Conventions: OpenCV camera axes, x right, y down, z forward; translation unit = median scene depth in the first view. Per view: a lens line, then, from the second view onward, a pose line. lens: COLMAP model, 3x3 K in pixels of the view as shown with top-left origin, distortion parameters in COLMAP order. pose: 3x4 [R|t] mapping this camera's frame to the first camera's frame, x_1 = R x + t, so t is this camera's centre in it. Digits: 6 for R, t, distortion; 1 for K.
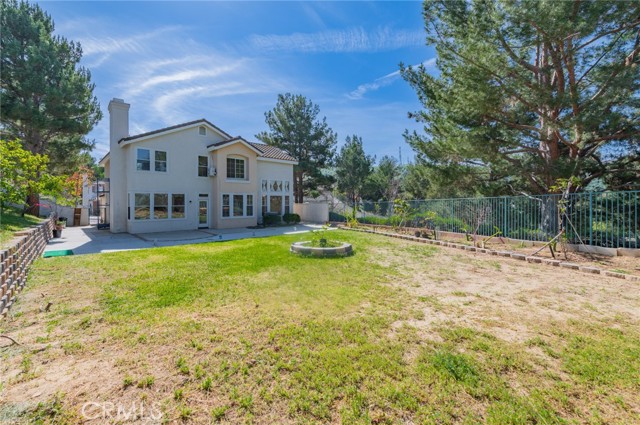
lens RADIAL K [[283.3, 0, 326.0], [0, 283.3, 199.7], [0, 0, 1]] dist [0.011655, 0.000213]
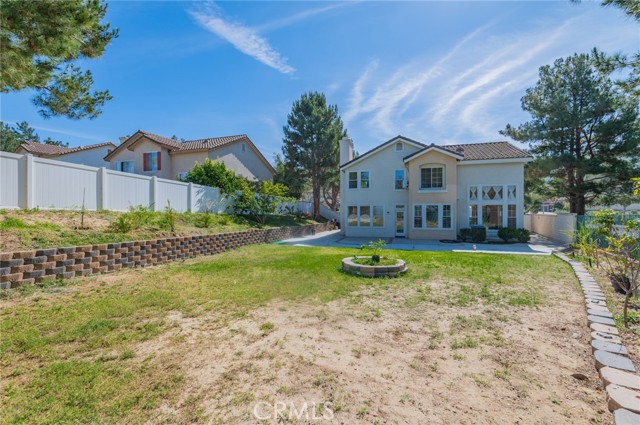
lens RADIAL K [[288.5, 0, 320.5], [0, 288.5, 213.5], [0, 0, 1]] dist [0.005129, 0.000291]
pose [[0.467172, 0.007216, -0.884137, 0.369900], [0.007887, 0.999893, 0.012328, -0.004665], [0.884131, -0.012733, 0.467065, 0.209782]]
